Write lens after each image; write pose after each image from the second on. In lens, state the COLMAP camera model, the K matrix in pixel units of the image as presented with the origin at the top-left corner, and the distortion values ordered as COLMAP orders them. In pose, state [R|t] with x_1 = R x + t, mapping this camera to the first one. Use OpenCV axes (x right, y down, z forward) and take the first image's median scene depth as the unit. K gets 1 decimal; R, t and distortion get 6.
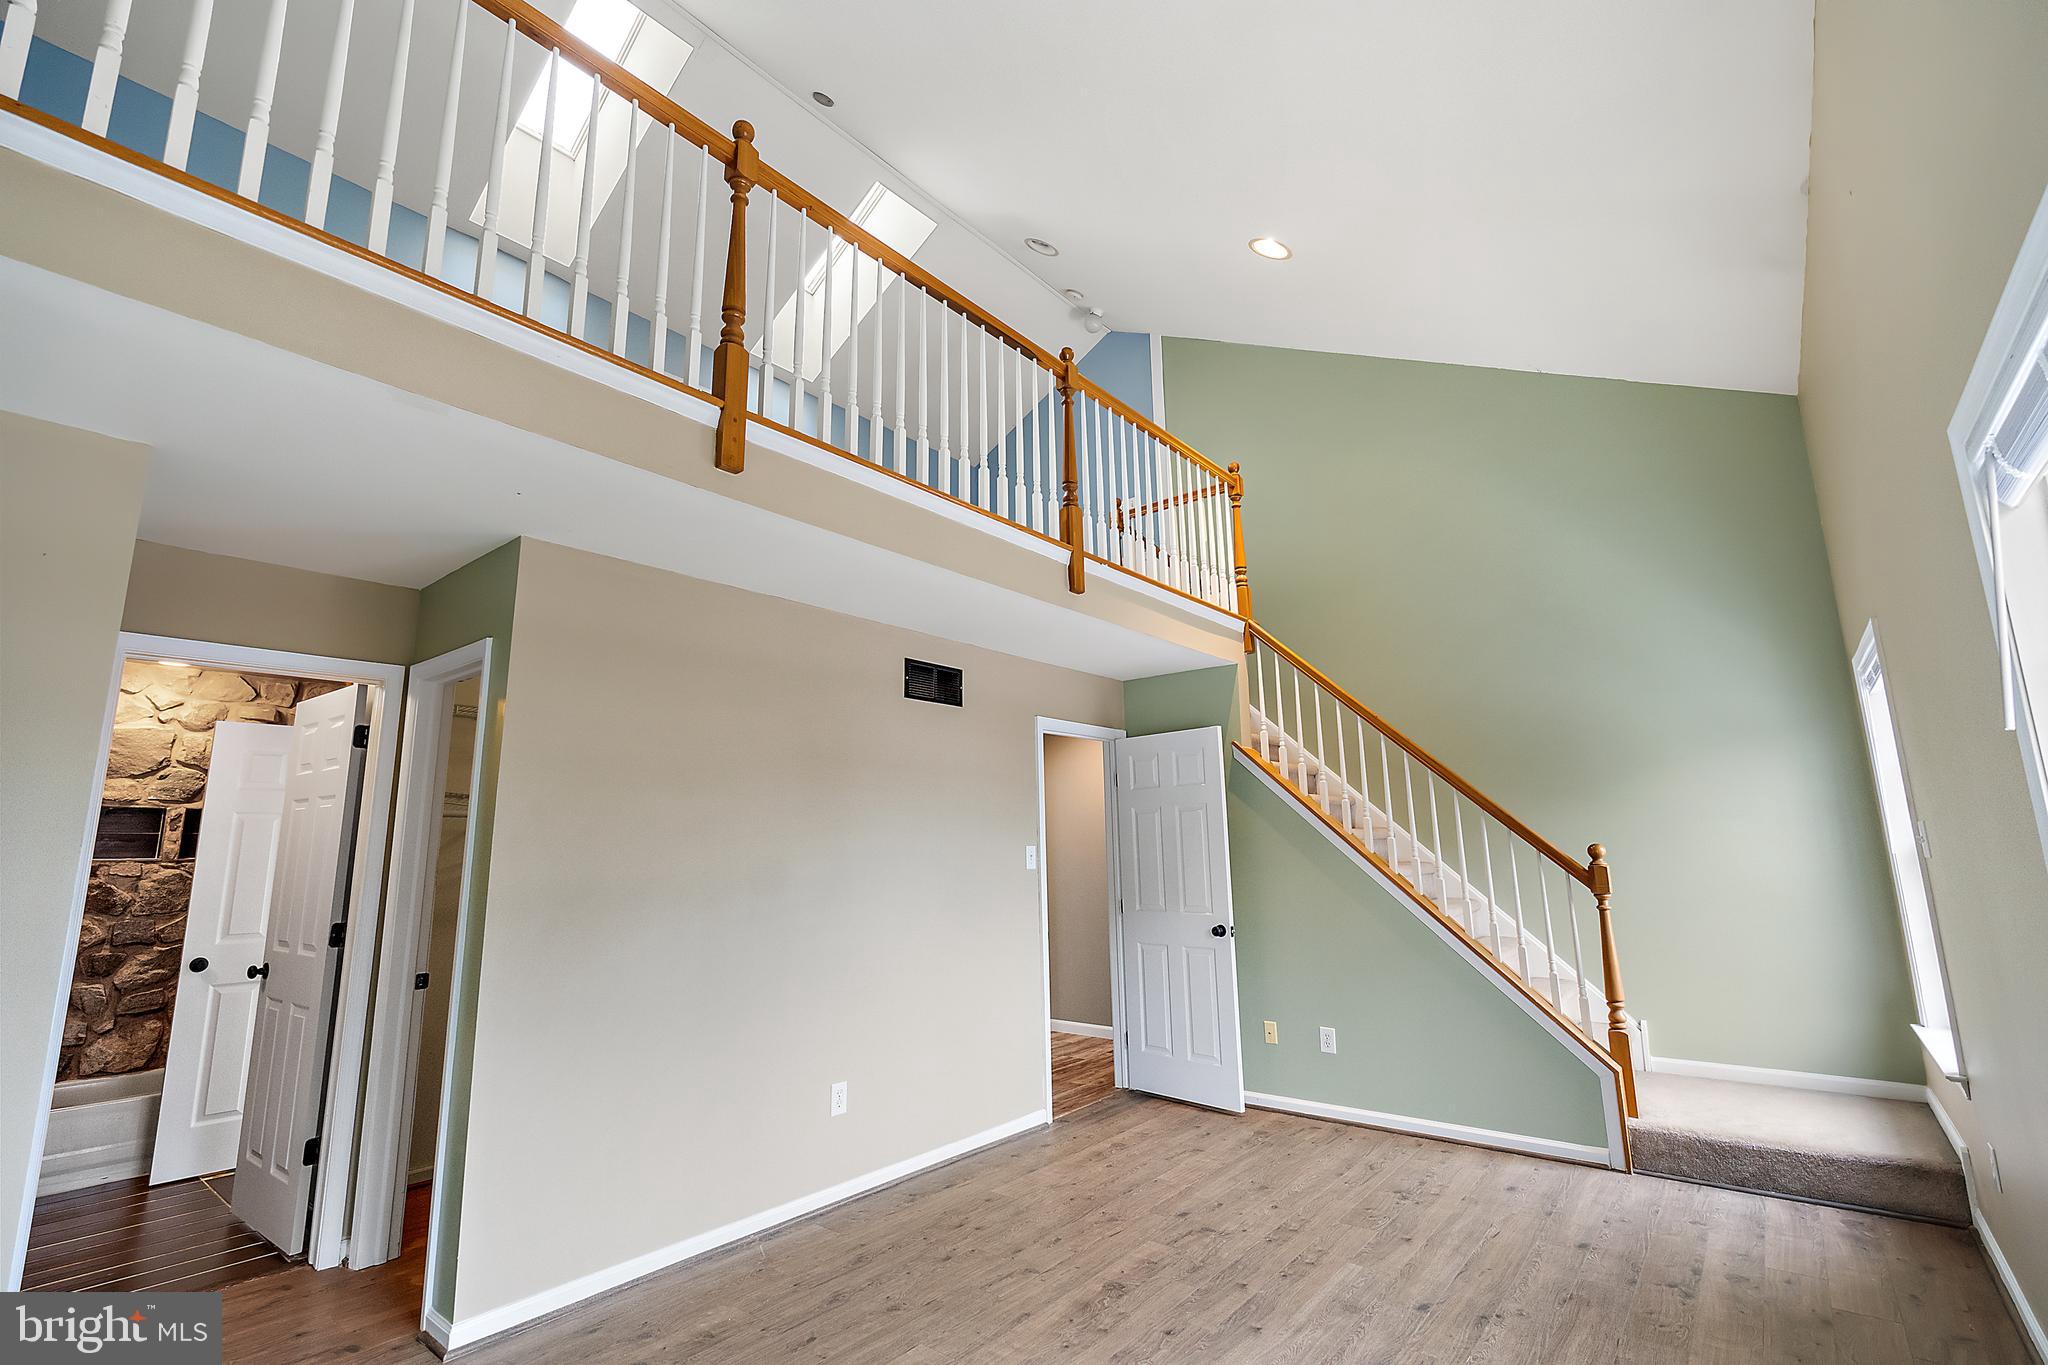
lens RADIAL K [[896.8, 0, 1024.0], [0, 896.8, 682.5], [0, 0, 1]] dist [-0.001858, -0.000117]
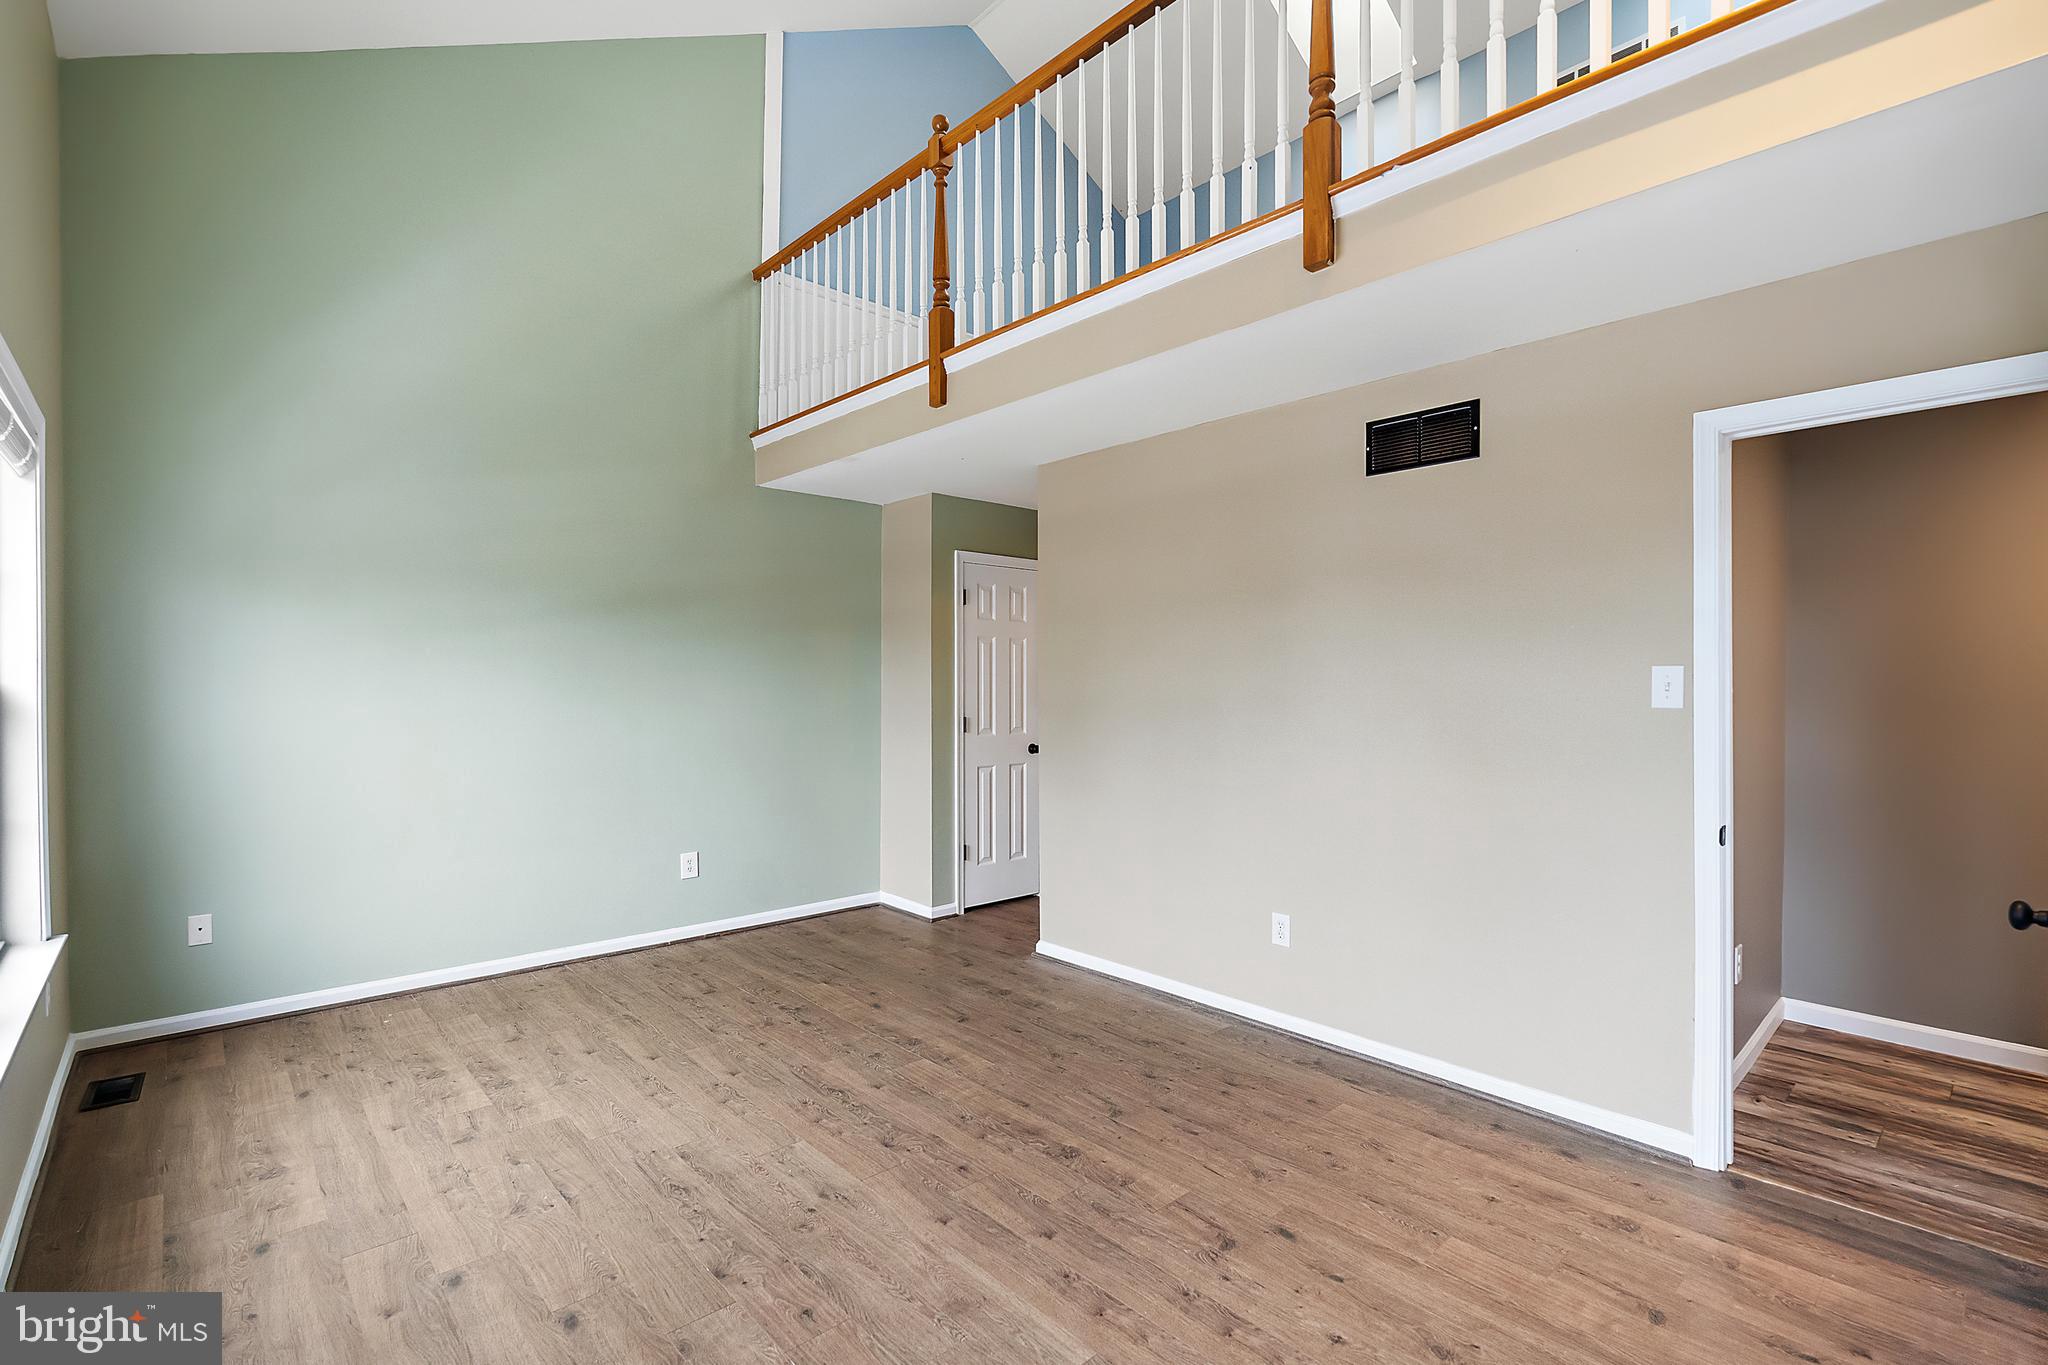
lens RADIAL K [[928.4, 0, 1034.4], [0, 928.4, 694.1], [0, 0, 1]] dist [-0.001465, 0.000286]
pose [[-0.136245, 0.028955, -0.990252, 0.826553], [0.187901, 0.982184, 0.002867, 0.170422], [0.972693, -0.185678, -0.139258, 0.958165]]
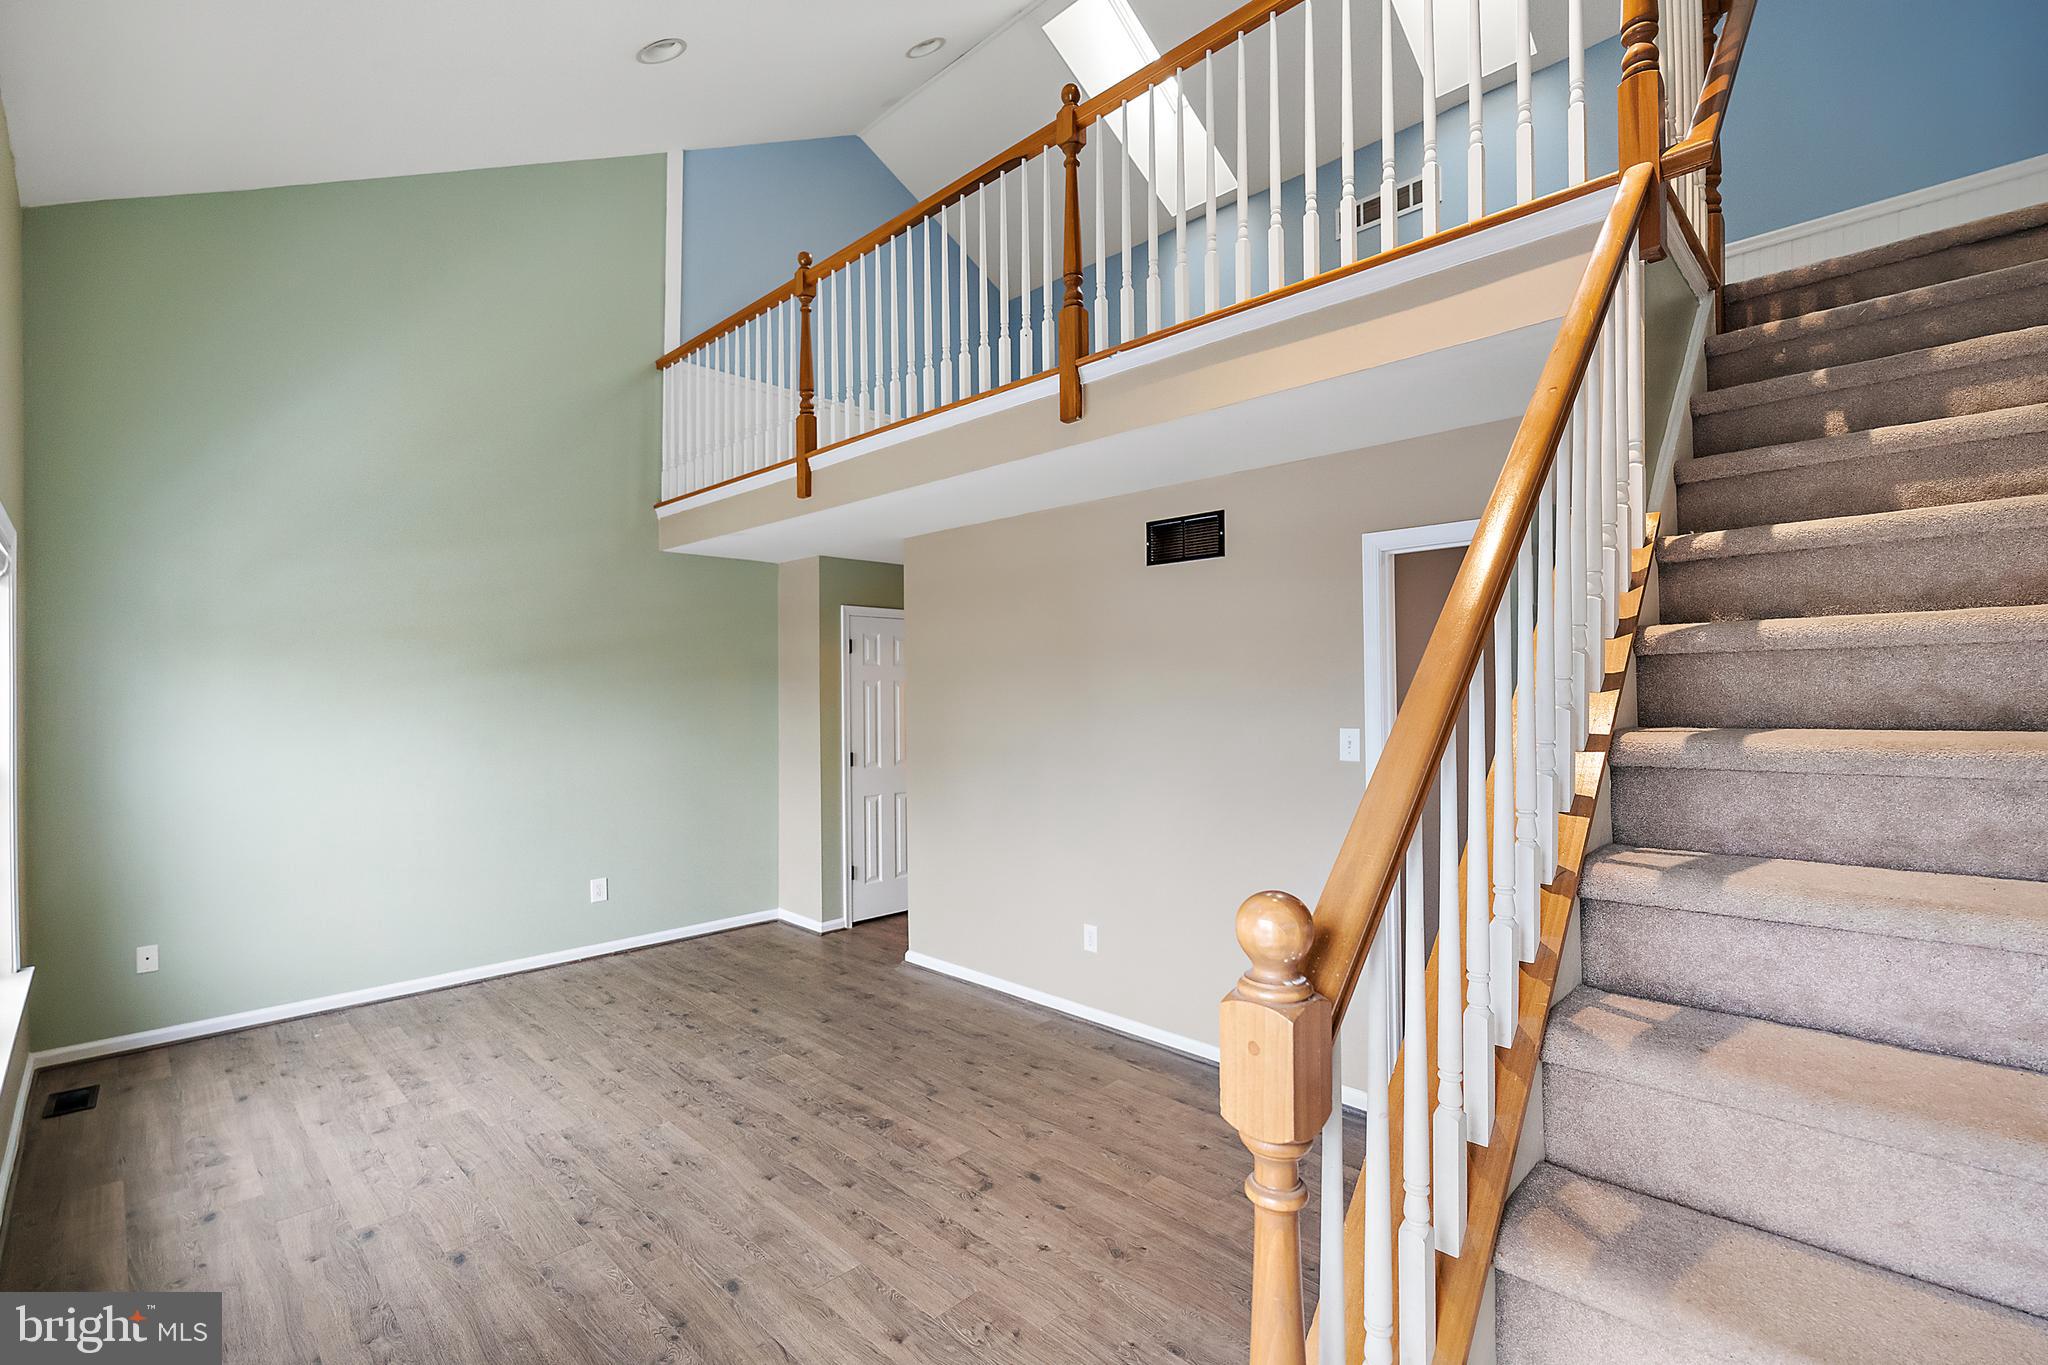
lens RADIAL K [[910.0, 0, 1031.4], [0, 910.0, 692.4], [0, 0, 1]] dist [-0.000596, 0.000318]
pose [[-0.085946, 0.018979, -0.996119, 0.983668], [0.196264, 0.980550, 0.001749, 0.143200], [0.976777, -0.195352, -0.088000, 1.124156]]
